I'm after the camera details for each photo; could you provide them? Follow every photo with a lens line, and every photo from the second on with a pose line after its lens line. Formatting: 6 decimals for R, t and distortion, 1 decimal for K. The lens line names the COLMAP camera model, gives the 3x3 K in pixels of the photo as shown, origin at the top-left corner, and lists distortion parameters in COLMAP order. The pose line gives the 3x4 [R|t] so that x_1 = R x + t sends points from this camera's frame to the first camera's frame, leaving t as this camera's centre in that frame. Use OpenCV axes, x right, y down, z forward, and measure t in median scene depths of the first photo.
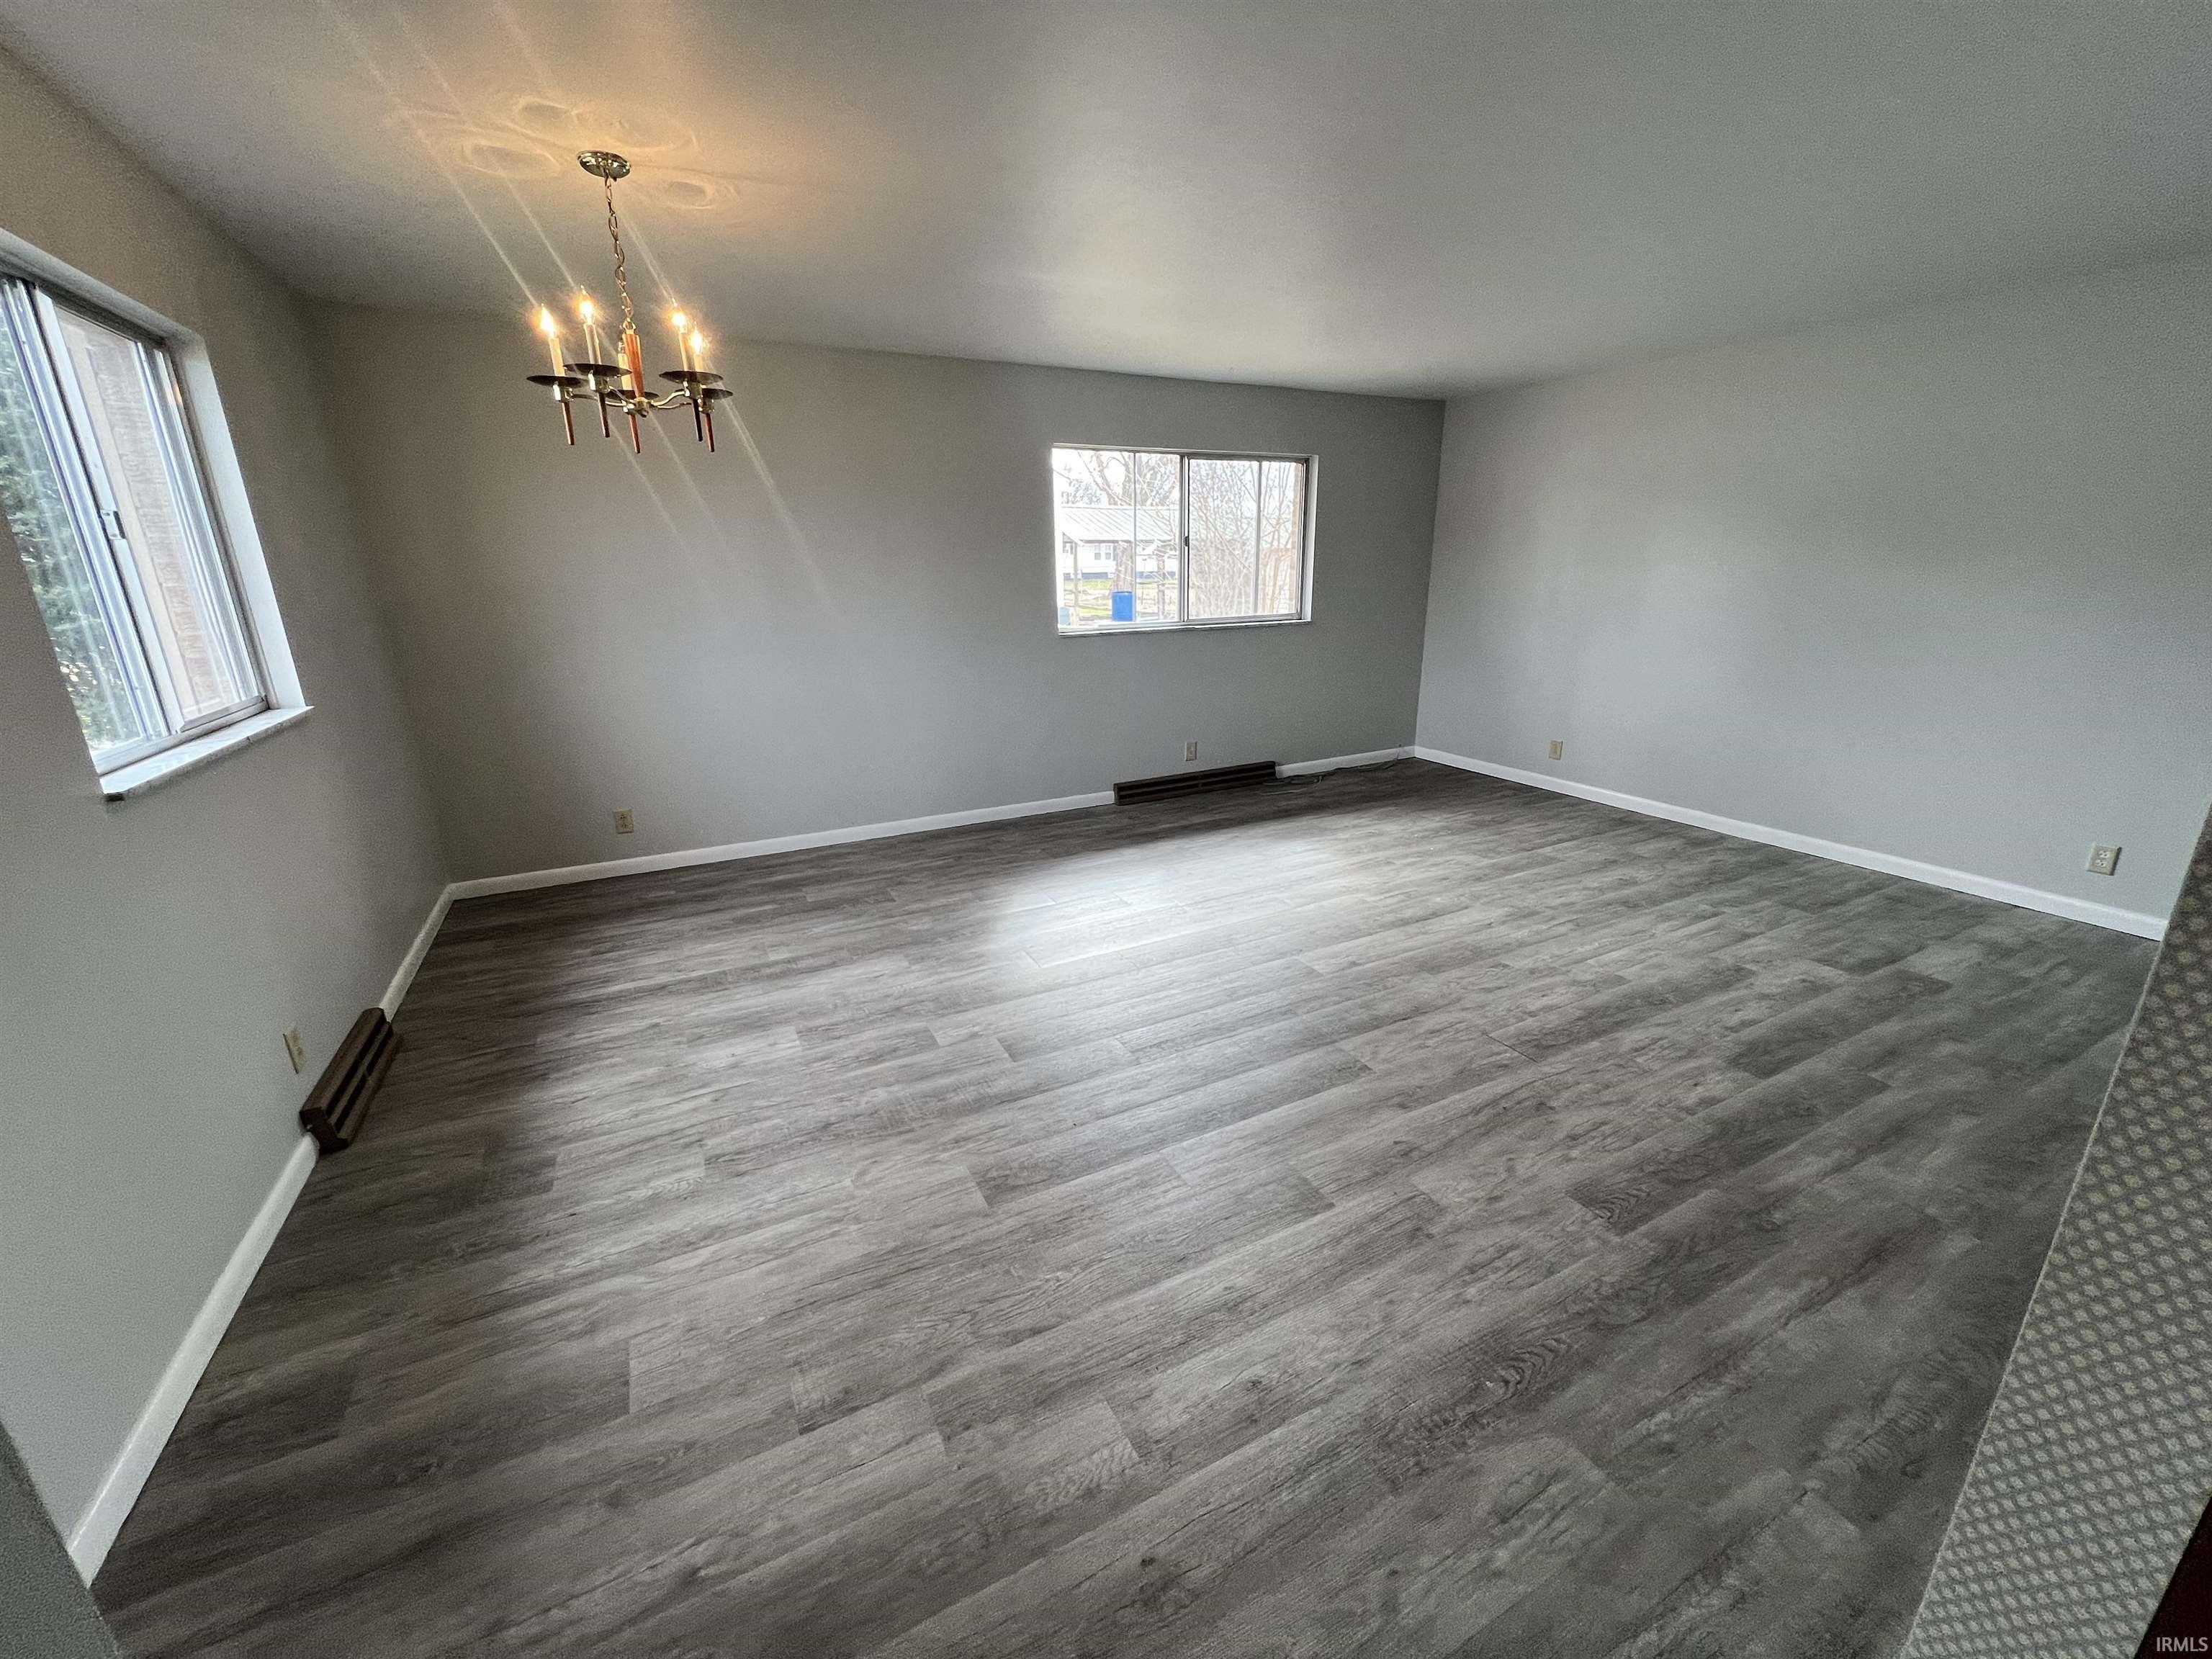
lens RADIAL K [[893.5, 0, 1106.0], [0, 893.5, 829.5], [0, 0, 1]] dist [-0.000804, 0.000148]
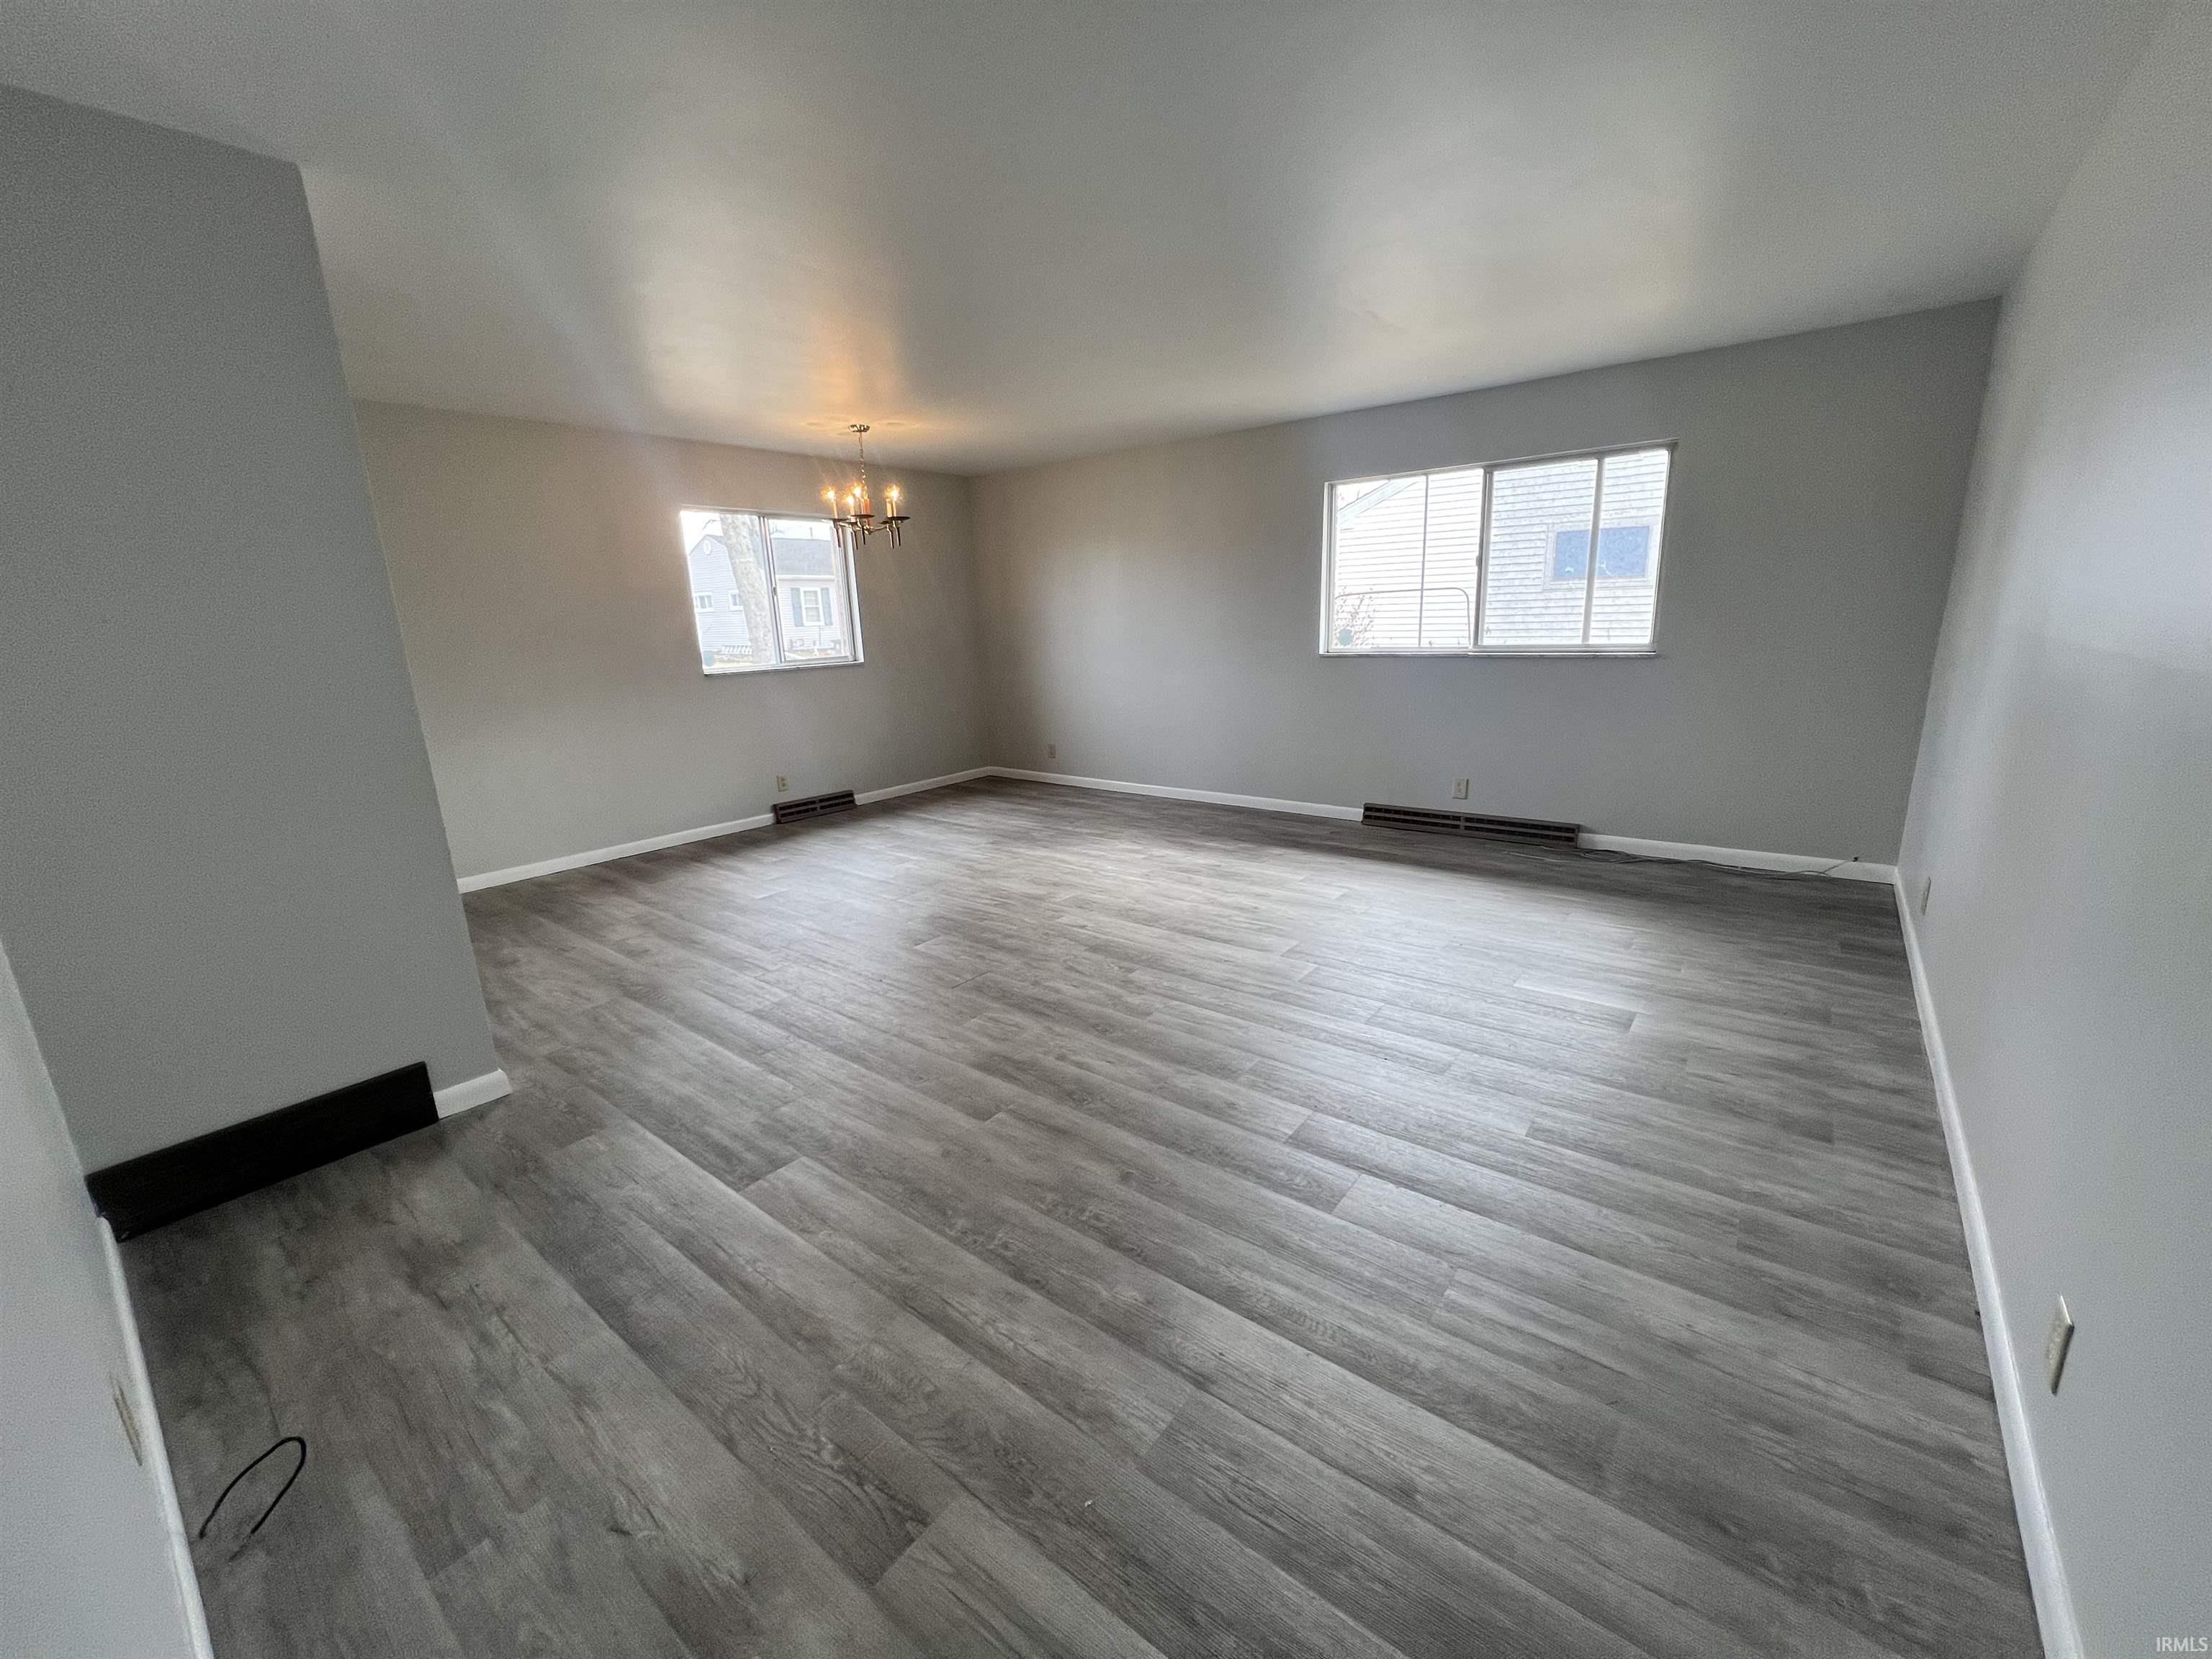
lens RADIAL K [[886.4, 0, 1106.0], [0, 886.4, 829.5], [0, 0, 1]] dist [-0.000008, 0.000015]
pose [[0.402580, 0.216163, -0.889496, 0.964930], [-0.236237, 0.963336, 0.127189, -0.097115], [0.884376, 0.158928, 0.438885, 0.360182]]
